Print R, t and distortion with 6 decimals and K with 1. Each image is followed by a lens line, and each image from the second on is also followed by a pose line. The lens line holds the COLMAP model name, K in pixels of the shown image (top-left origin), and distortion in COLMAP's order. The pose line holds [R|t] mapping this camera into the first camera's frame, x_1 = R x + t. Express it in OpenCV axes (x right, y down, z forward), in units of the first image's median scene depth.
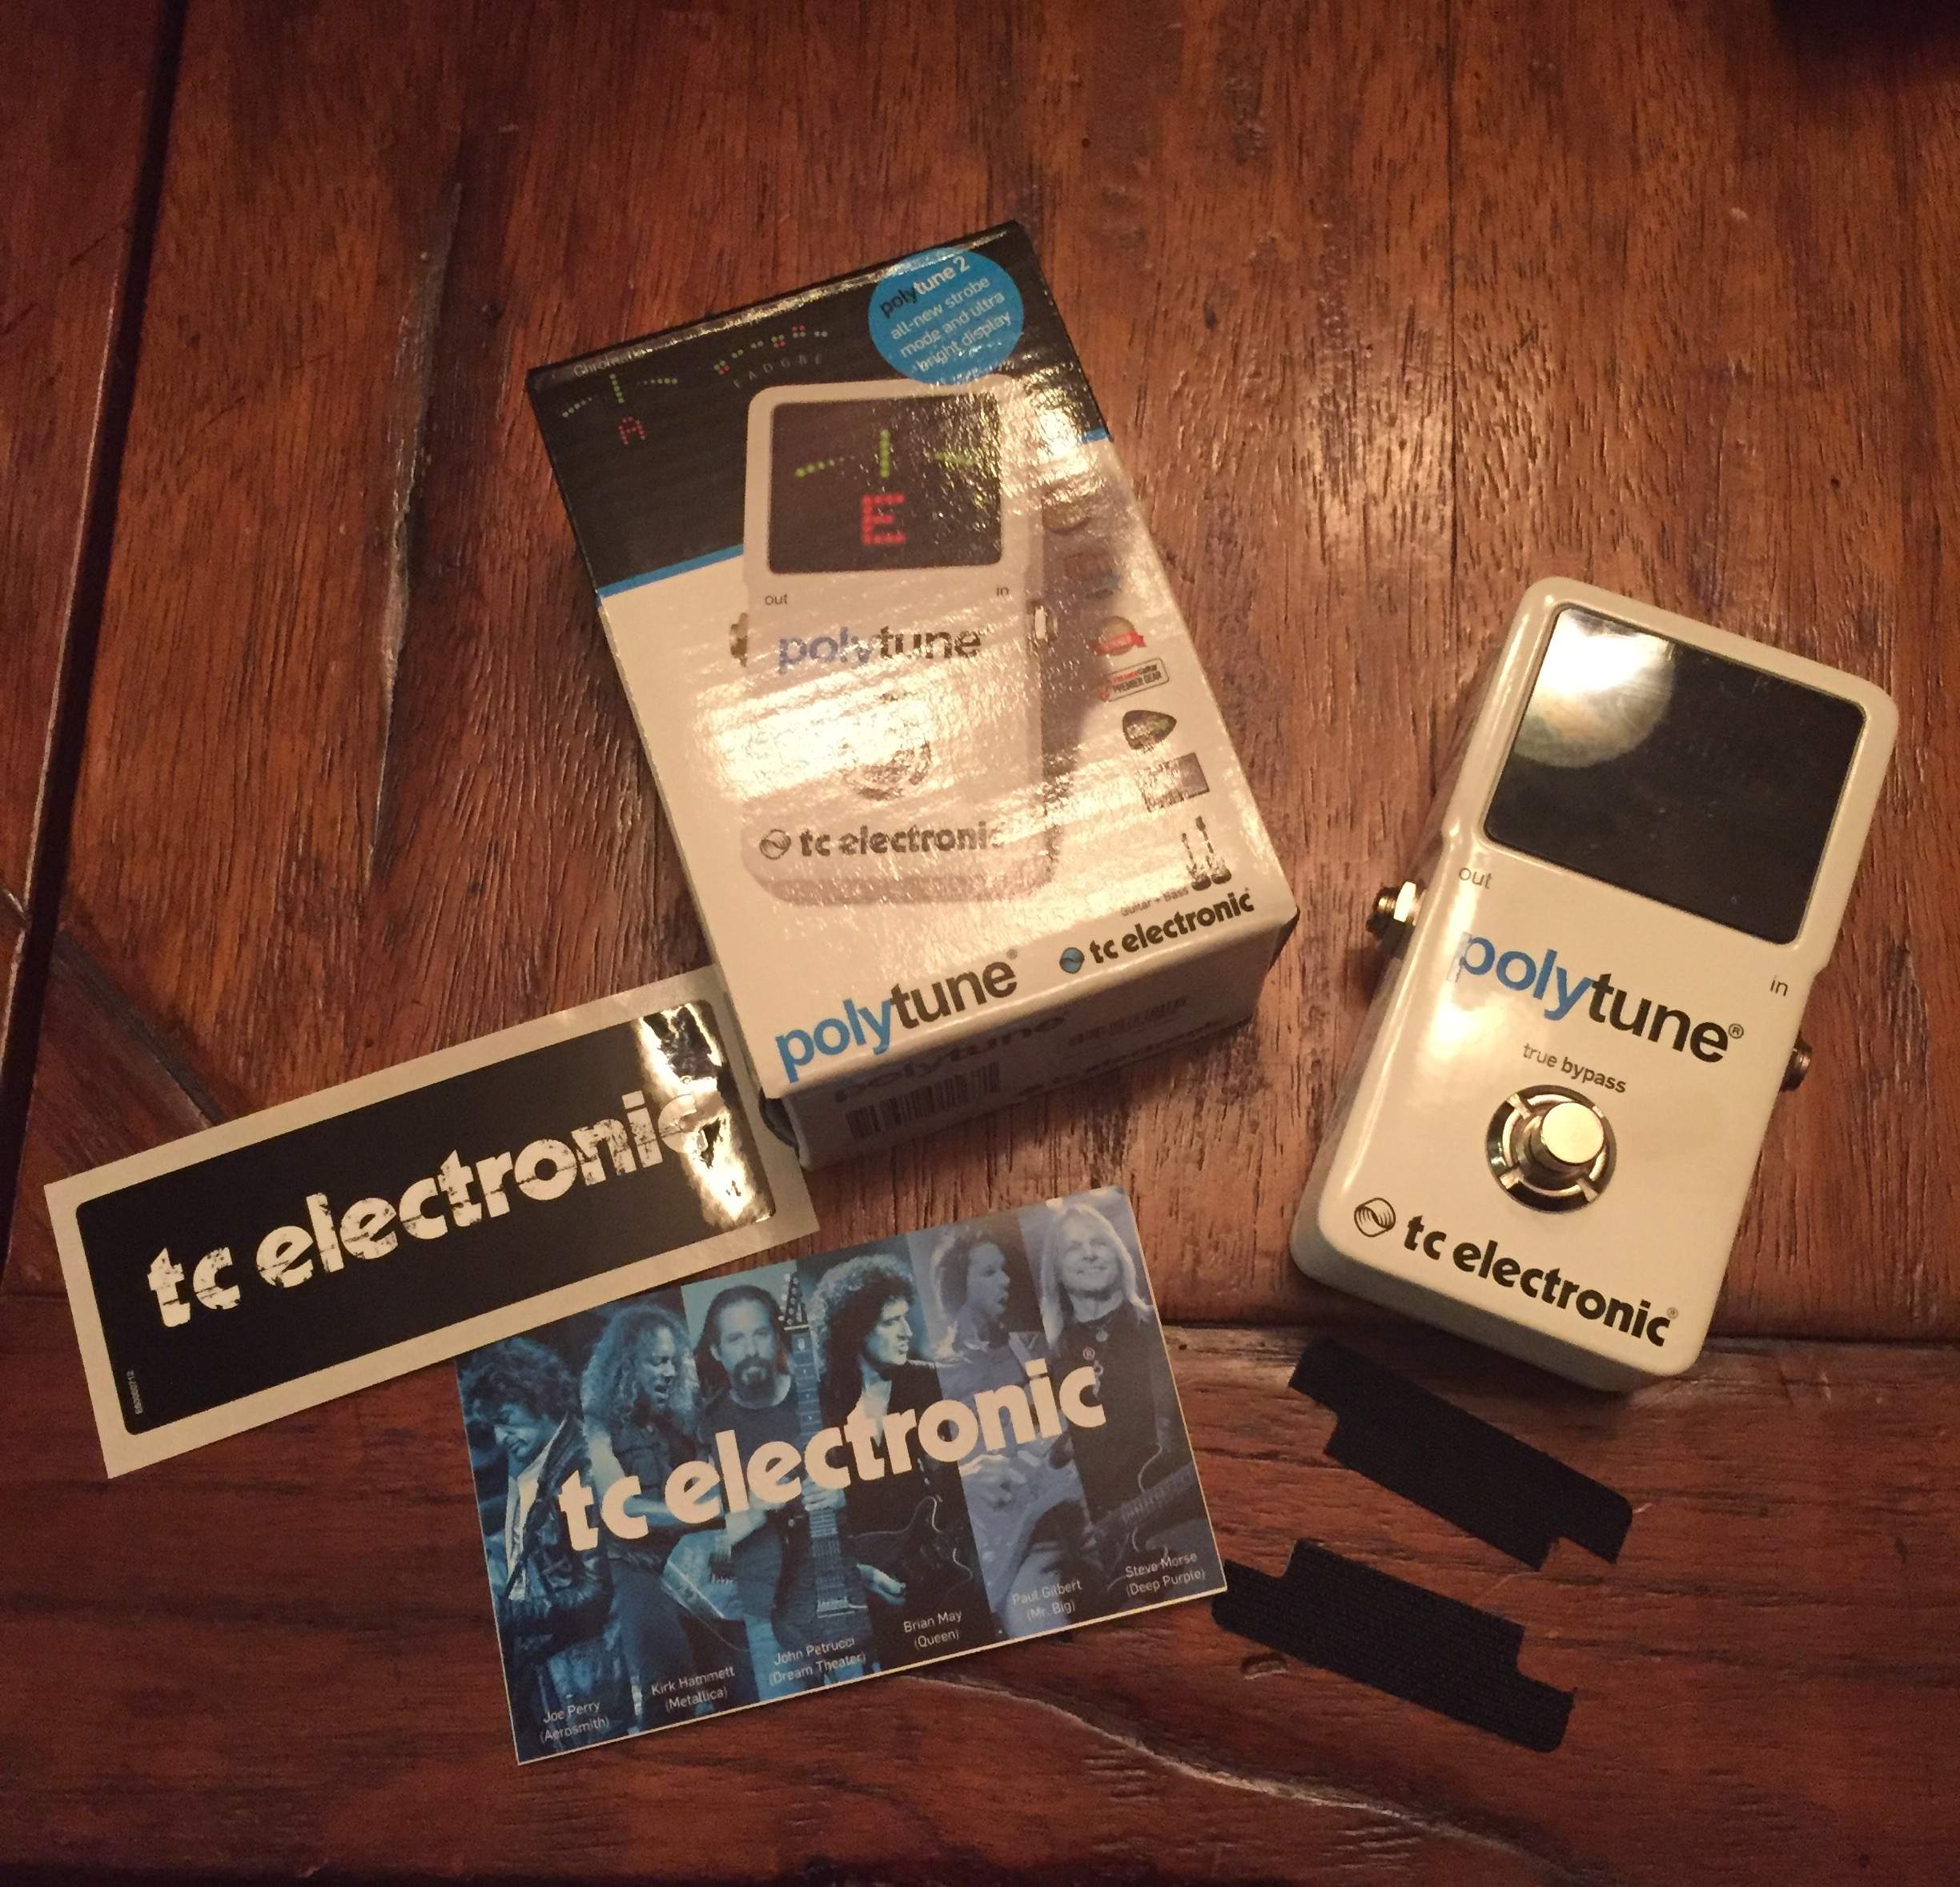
lens RADIAL K [[2083.9, 0, 984.3], [0, 2083.9, 935.7], [0, 0, 1]] dist [-0.002535, 0.000000]
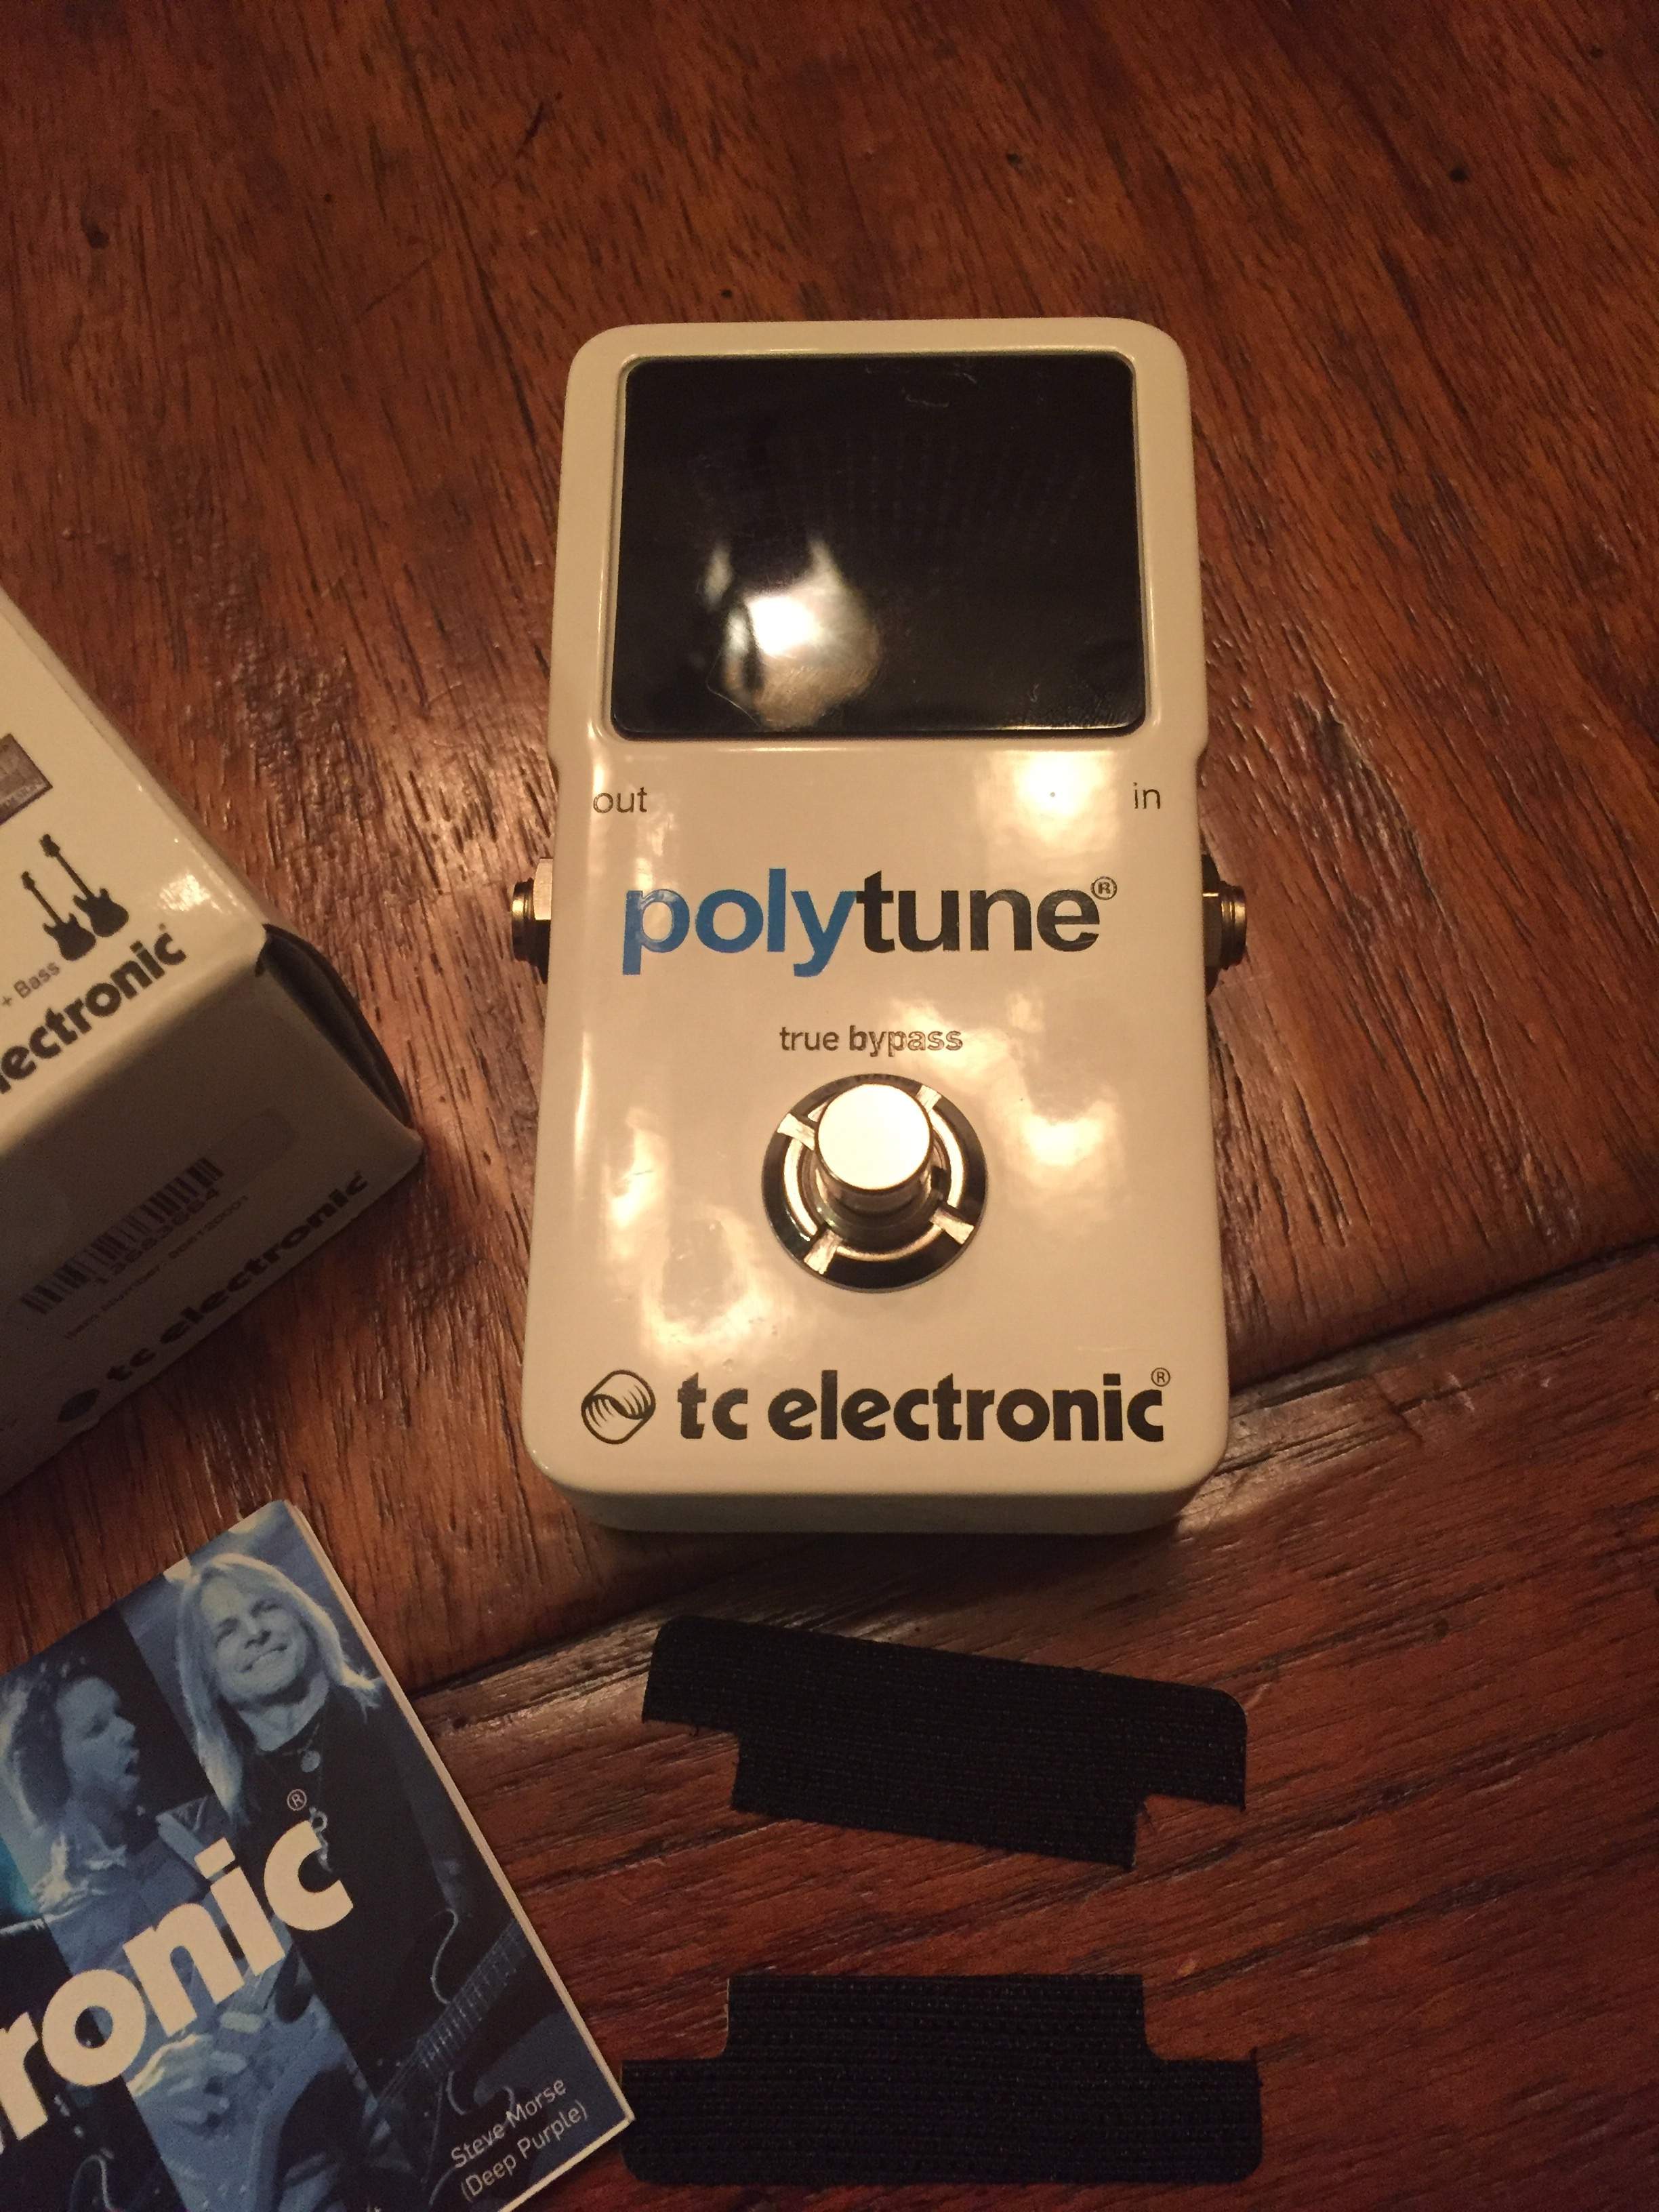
lens RADIAL K [[1882.1, 0, 834.3], [0, 1882.1, 1112.4], [0, 0, 1]] dist [0.014495, -0.050776]
pose [[0.931992, -0.346823, 0.105378, 0.206652], [0.351389, 0.935817, -0.027799, 0.091789], [-0.088973, 0.062937, 0.994044, 0.469079]]
